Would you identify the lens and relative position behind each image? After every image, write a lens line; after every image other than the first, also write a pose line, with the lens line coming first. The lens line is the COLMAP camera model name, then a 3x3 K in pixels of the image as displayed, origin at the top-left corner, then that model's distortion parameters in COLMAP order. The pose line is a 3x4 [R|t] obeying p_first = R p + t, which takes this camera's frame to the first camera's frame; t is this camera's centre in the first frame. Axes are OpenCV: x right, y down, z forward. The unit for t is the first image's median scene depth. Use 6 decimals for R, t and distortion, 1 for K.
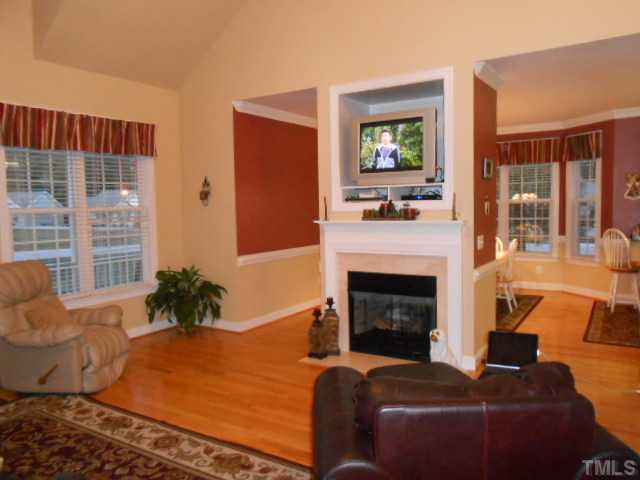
lens RADIAL K [[495.1, 0, 320.0], [0, 495.1, 240.0], [0, 0, 1]] dist [-0.026679, 0.015756]
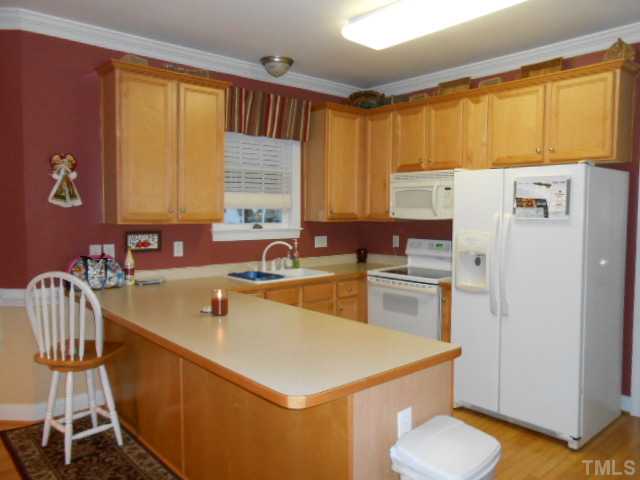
lens RADIAL K [[495.1, 0, 320.0], [0, 495.1, 240.0], [0, 0, 1]] dist [-0.026679, 0.015756]
pose [[0.296160, -0.035658, 0.954472, 0.361451], [0.058305, 0.998114, 0.019198, -0.065699], [-0.953357, 0.049965, 0.297681, 0.924624]]
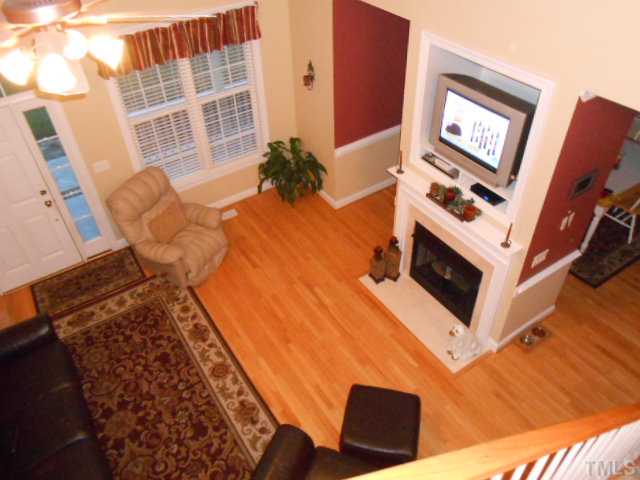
lens RADIAL K [[495.1, 0, 320.0], [0, 495.1, 240.0], [0, 0, 1]] dist [-0.026679, 0.015756]
pose [[0.910127, 0.267425, -0.316468, 0.233507], [-0.016626, 0.786768, 0.617025, -0.584595], [0.413995, -0.556310, 0.720505, 0.186146]]
